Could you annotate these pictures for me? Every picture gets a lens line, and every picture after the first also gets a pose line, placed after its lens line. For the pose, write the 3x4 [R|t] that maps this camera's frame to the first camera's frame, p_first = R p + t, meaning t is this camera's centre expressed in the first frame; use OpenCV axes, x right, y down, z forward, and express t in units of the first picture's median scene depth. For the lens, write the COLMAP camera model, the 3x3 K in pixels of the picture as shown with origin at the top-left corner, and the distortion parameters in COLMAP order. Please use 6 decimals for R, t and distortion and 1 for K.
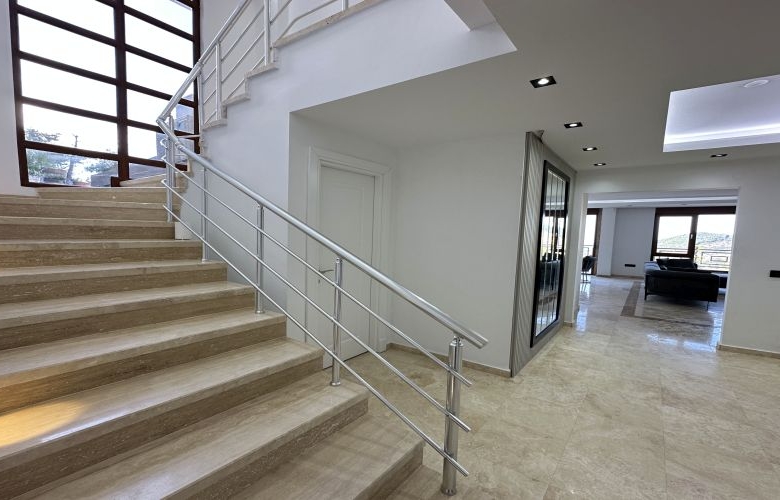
lens RADIAL K [[356.1, 0, 390.6], [0, 356.1, 251.5], [0, 0, 1]] dist [-0.004354, 0.000511]
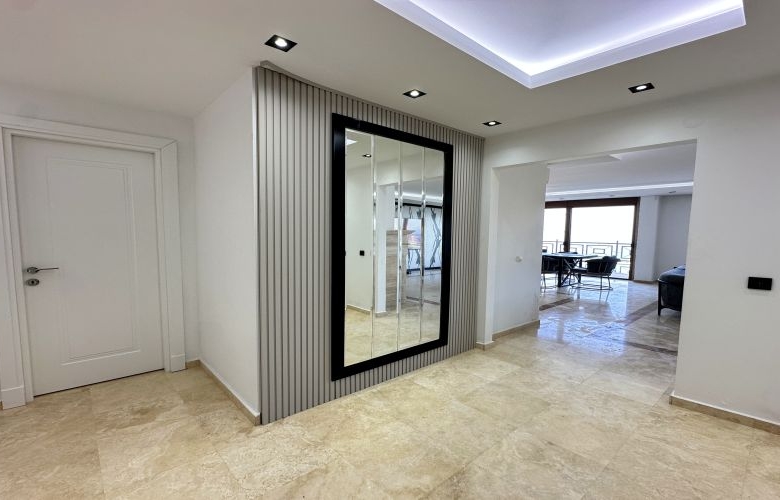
lens RADIAL K [[356.1, 0, 388.9], [0, 356.1, 252.2], [0, 0, 1]] dist [-0.004354, 0.000511]
pose [[0.978801, -0.001276, -0.204812, 0.637546], [0.000411, 0.999991, -0.004267, 0.016849], [0.204815, 0.004092, 0.978792, 0.324090]]
